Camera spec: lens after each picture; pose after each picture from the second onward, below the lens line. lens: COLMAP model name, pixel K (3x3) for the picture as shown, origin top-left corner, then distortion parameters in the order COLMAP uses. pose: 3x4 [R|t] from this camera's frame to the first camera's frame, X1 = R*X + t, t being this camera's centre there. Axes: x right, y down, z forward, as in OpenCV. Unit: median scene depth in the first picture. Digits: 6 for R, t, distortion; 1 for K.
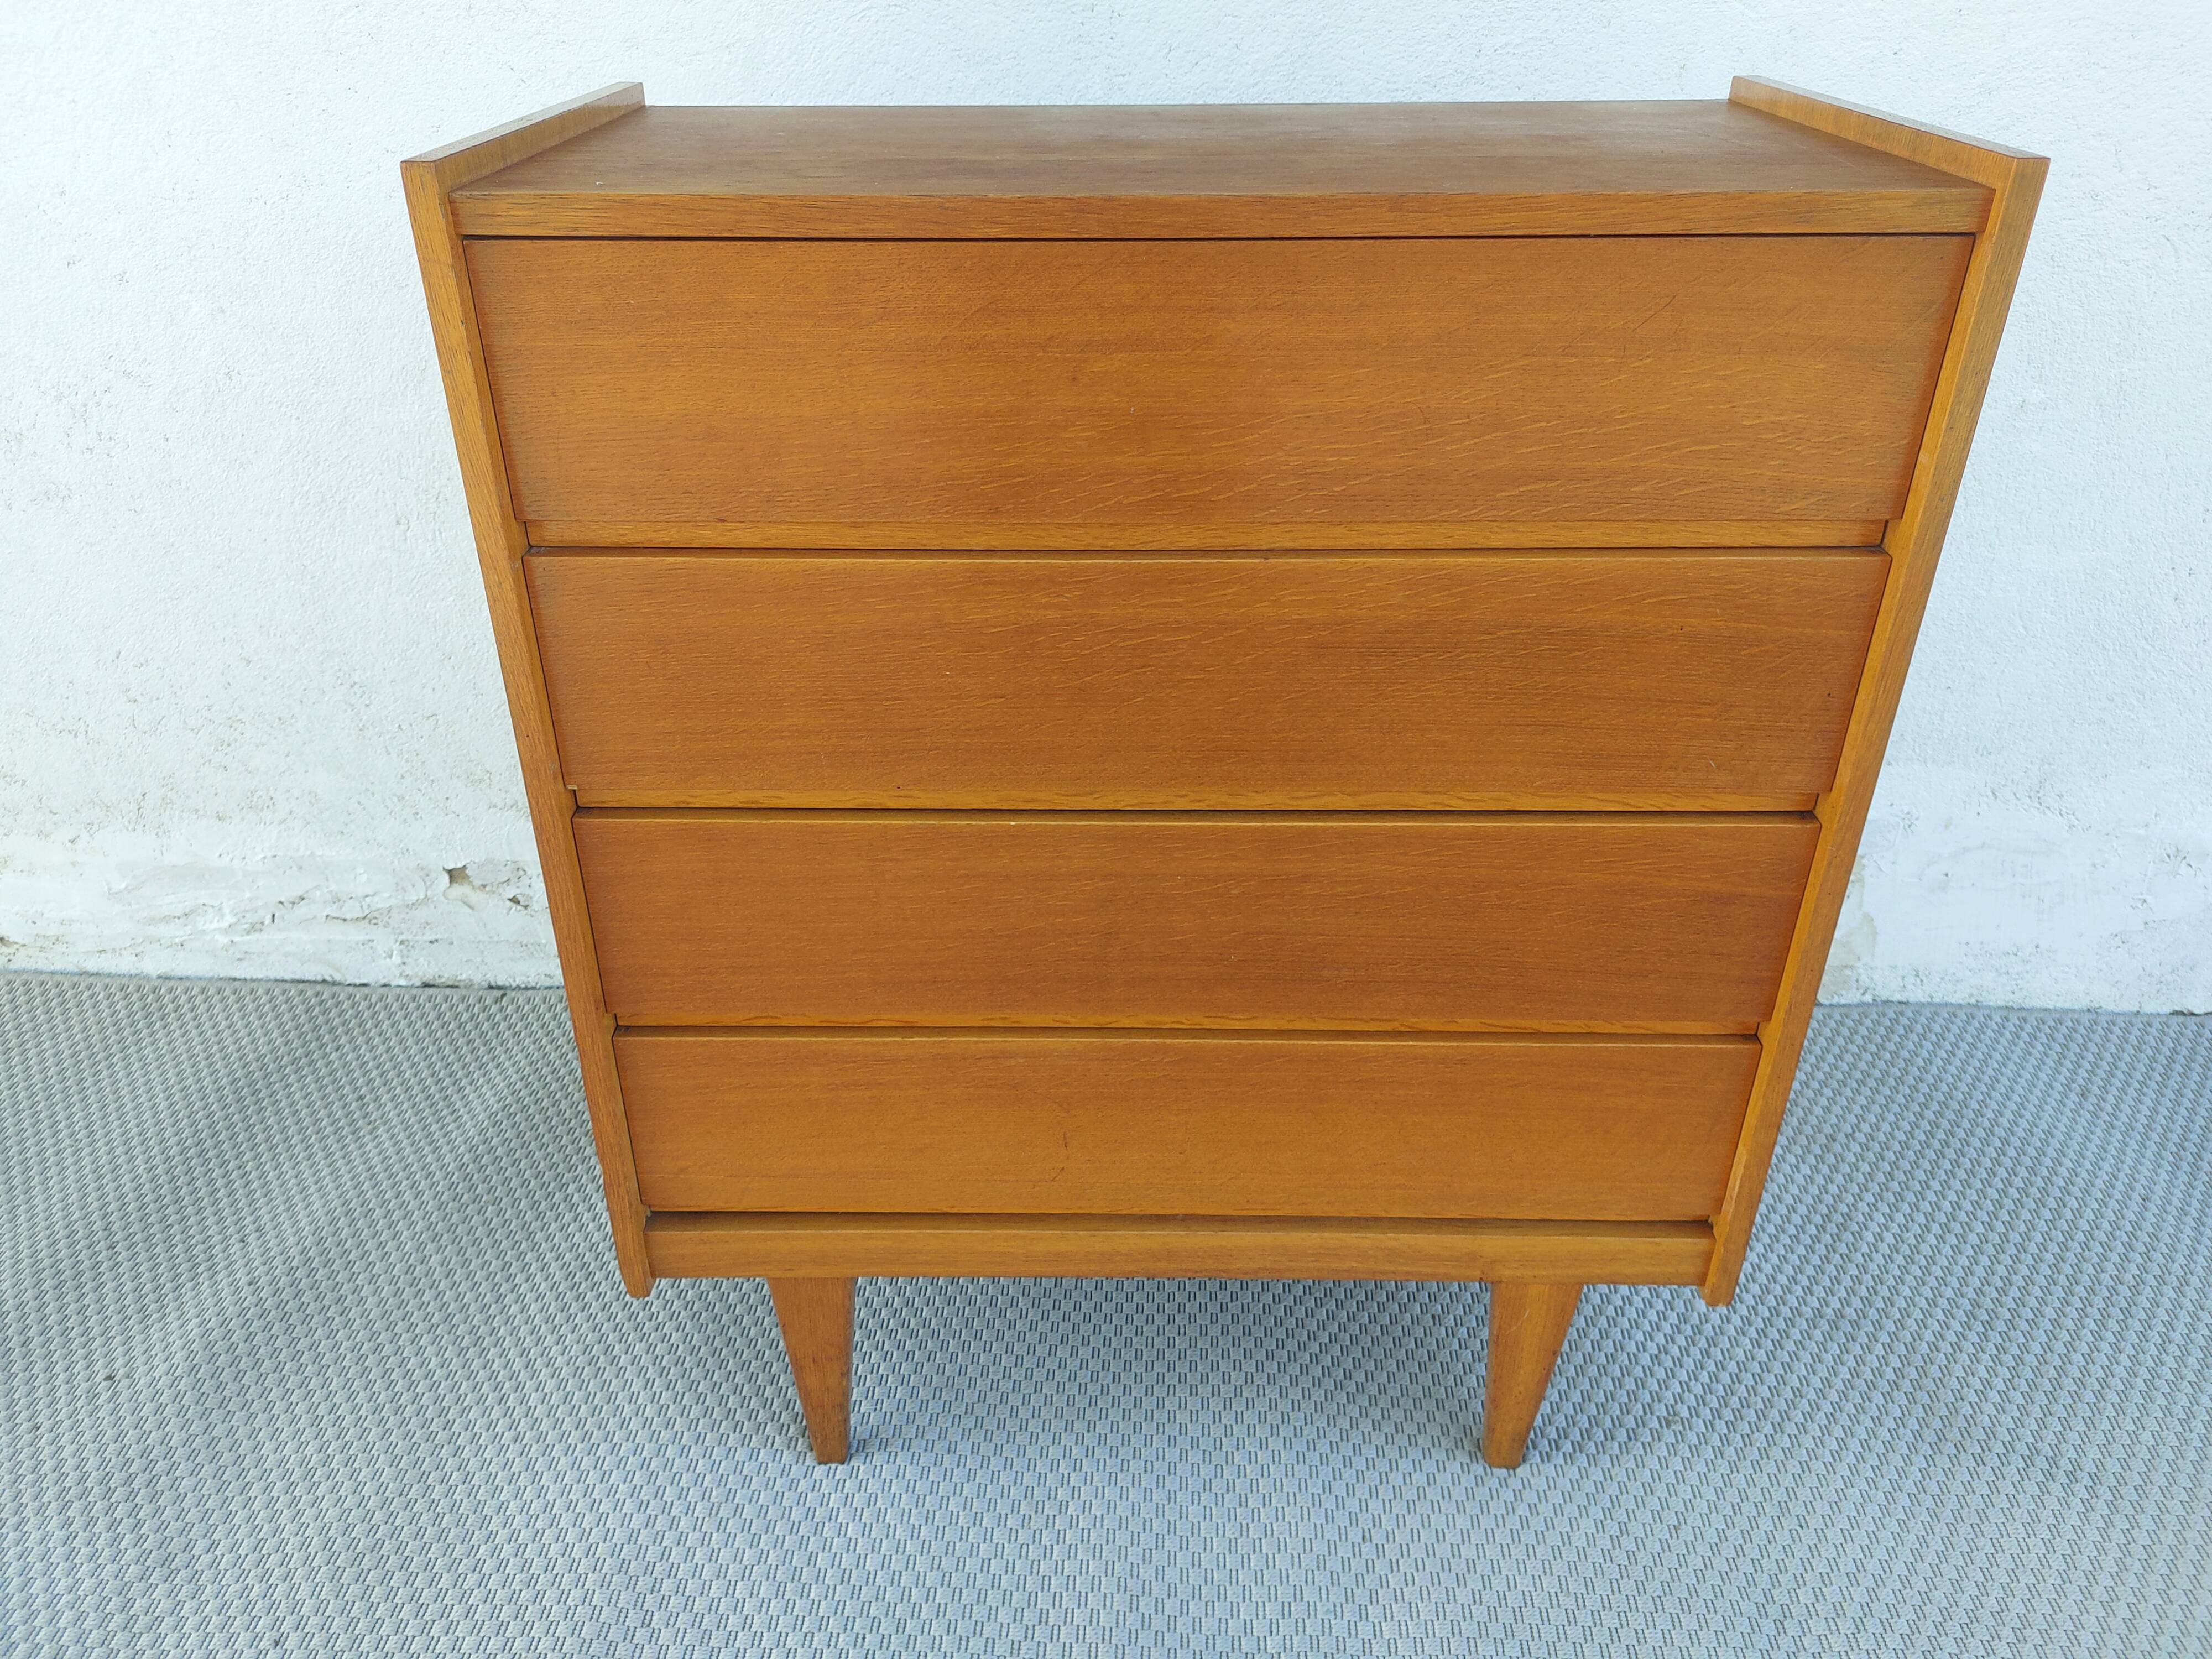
lens RADIAL K [[1614.0, 0, 1079.4], [0, 1614.0, 840.2], [0, 0, 1]] dist [0.069801, -0.086769]
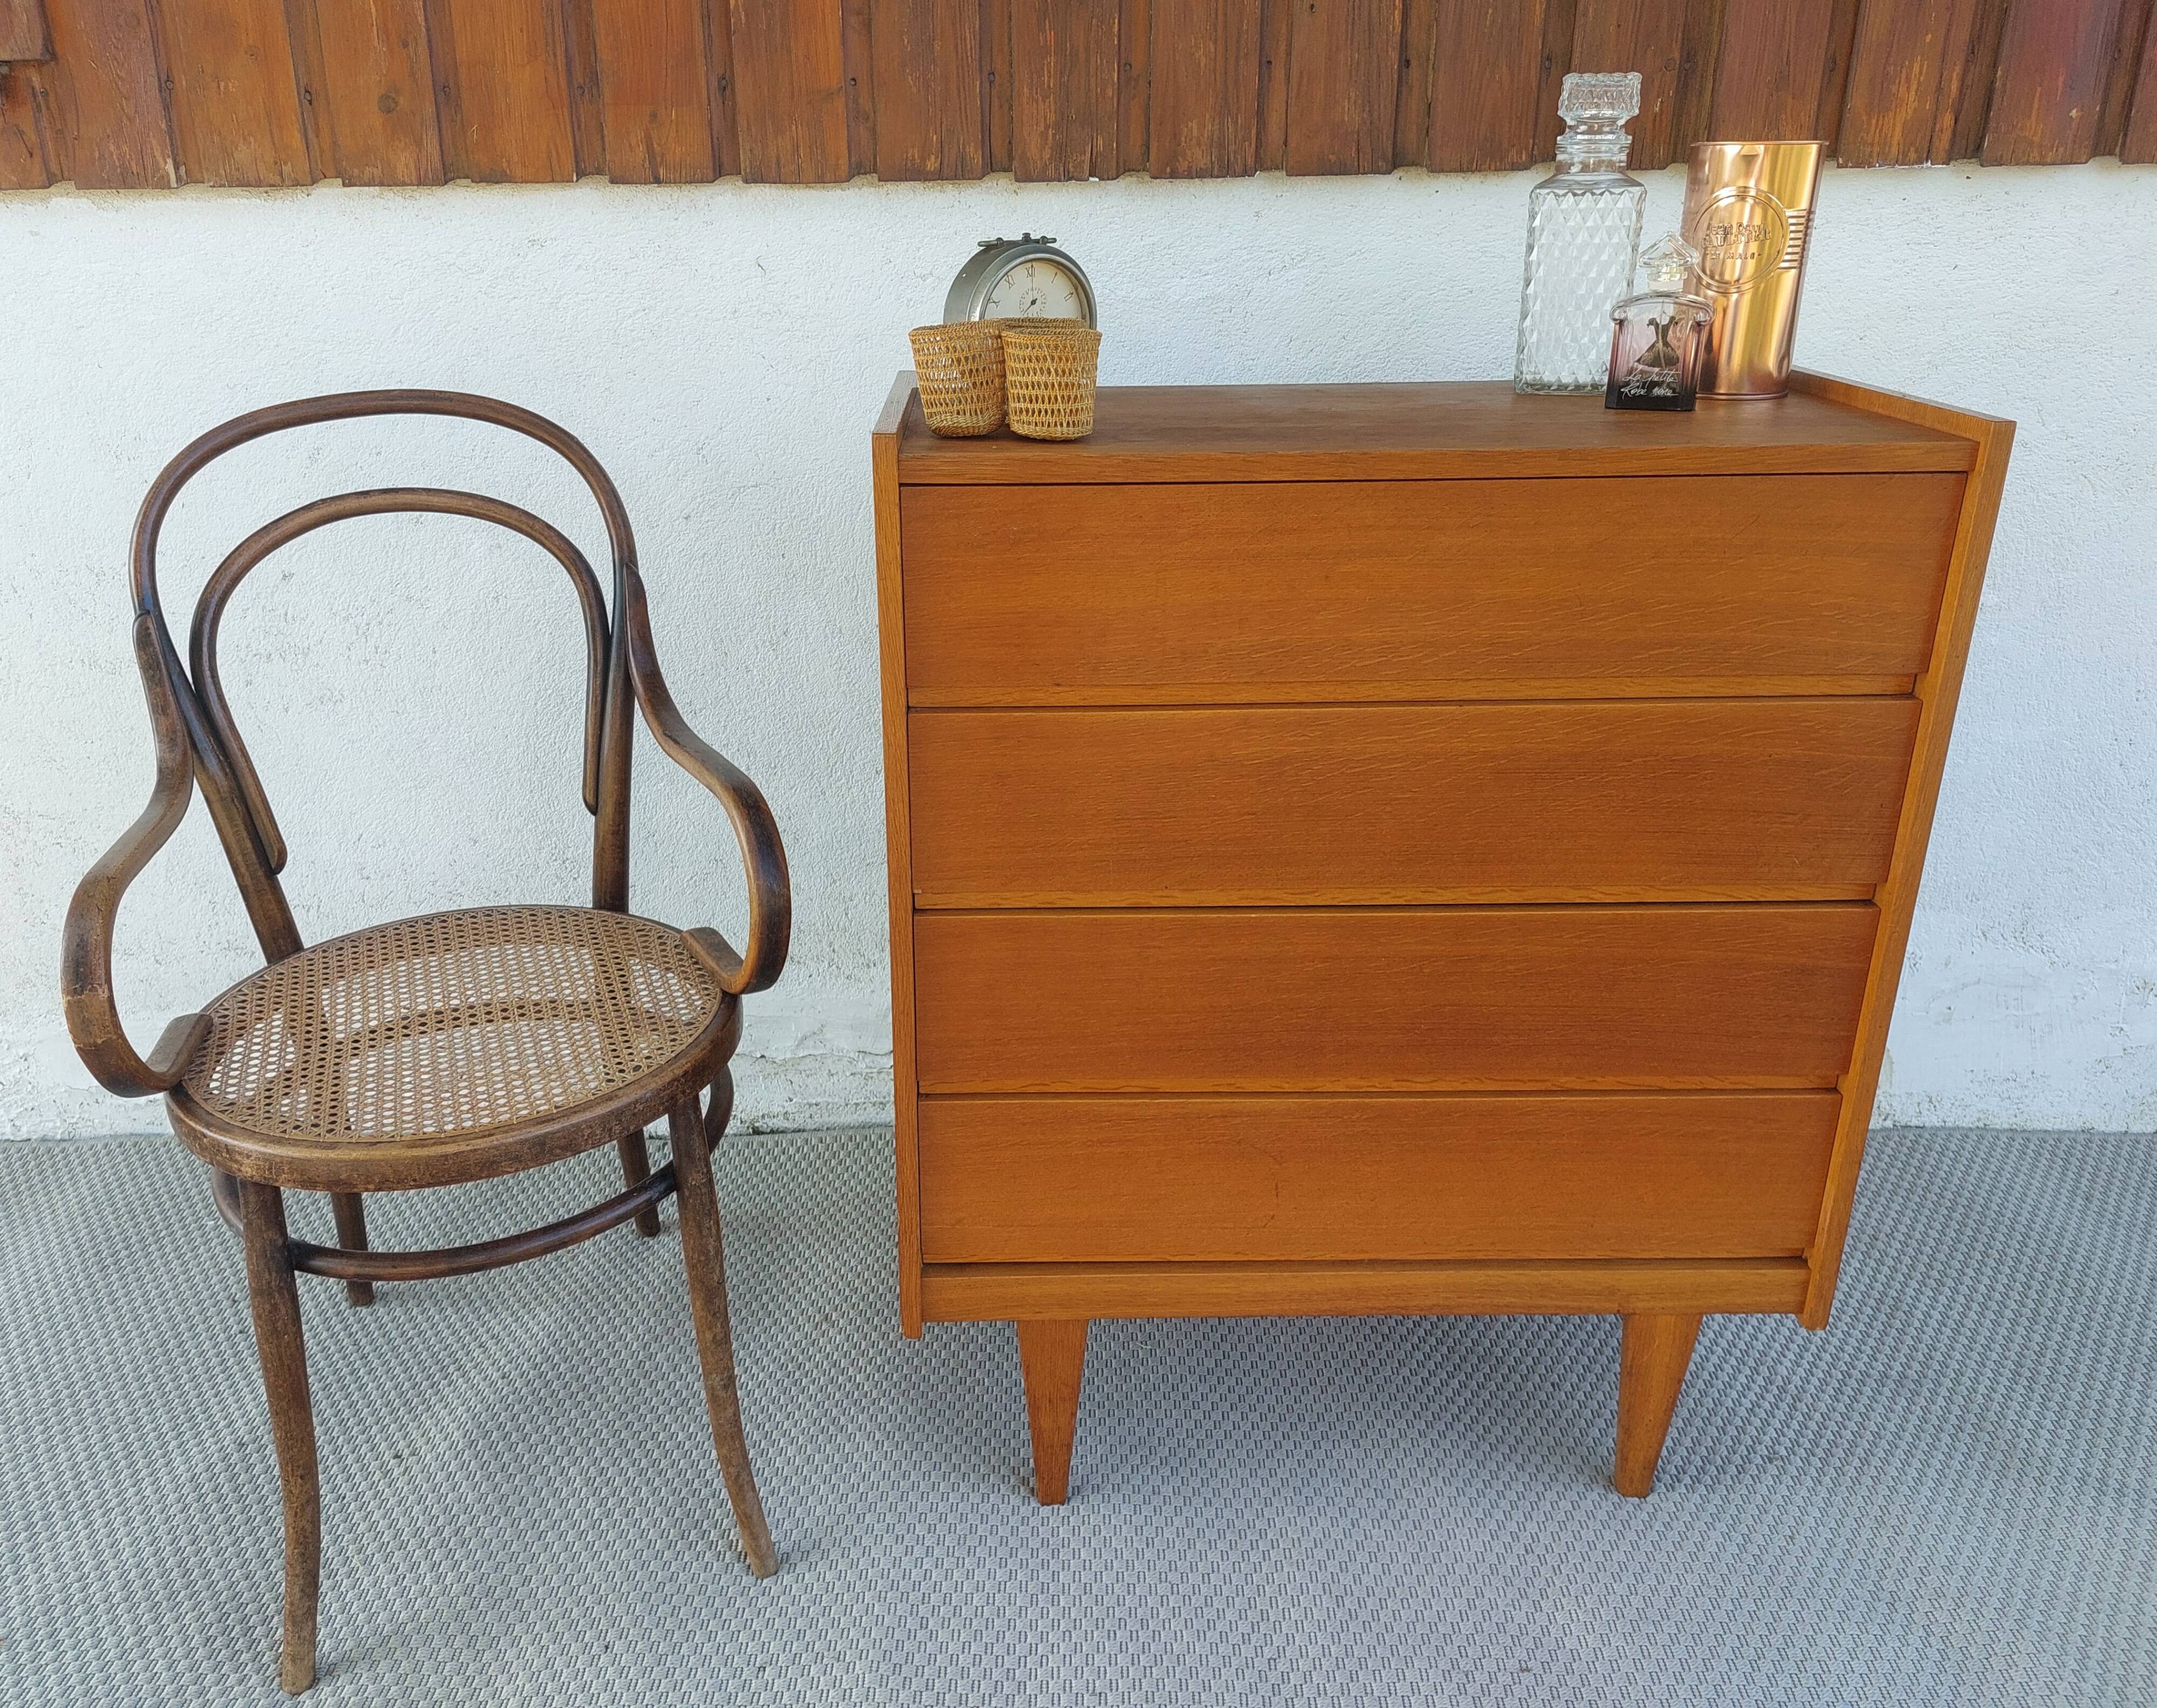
lens RADIAL K [[1700.3, 0, 1020.5], [0, 1700.3, 849.5], [0, 0, 1]] dist [0.061706, -0.065398]
pose [[0.999599, -0.012029, 0.025653, -0.205597], [0.015615, 0.989374, -0.144551, 0.101928], [-0.023641, 0.144894, 0.989165, -0.267940]]
